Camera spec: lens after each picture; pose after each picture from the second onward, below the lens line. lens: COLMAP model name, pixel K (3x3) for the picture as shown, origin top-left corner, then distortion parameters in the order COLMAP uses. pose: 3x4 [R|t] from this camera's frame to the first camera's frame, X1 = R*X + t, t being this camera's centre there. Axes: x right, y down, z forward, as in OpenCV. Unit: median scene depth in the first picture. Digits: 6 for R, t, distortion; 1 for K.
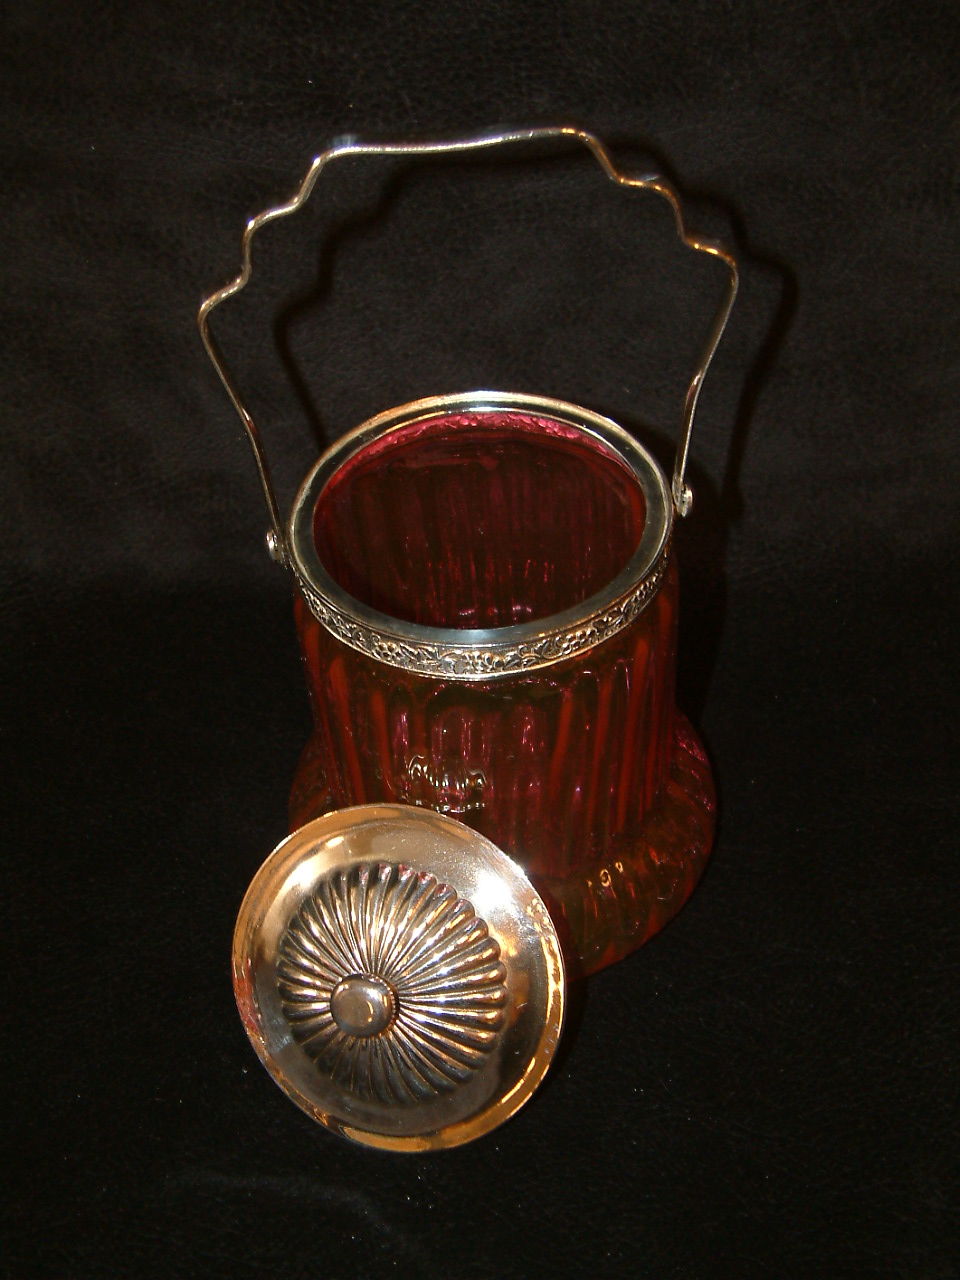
lens RADIAL K [[1583.9, 0, 484.5], [0, 1583.9, 650.7], [0, 0, 1]] dist [-0.088209, 0.000000]
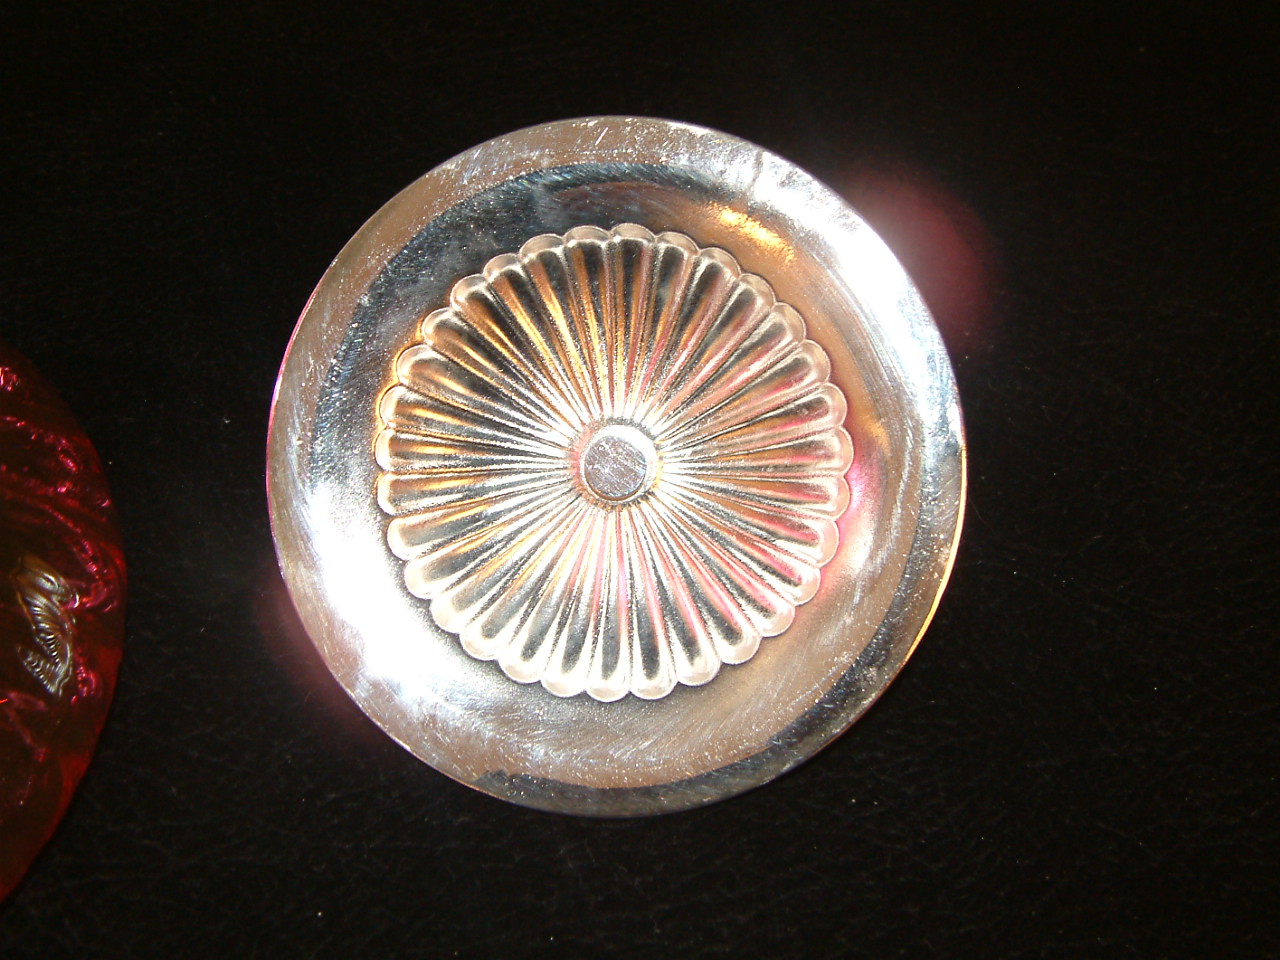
lens RADIAL K [[1583.9, 0, 637.5], [0, 1583.9, 470.7], [0, 0, 1]] dist [-0.088209, 0.000000]
pose [[0.995569, 0.093150, -0.012871, 0.003240], [-0.089220, 0.978936, 0.183642, 0.161896], [0.029706, -0.181680, 0.982909, 0.430519]]
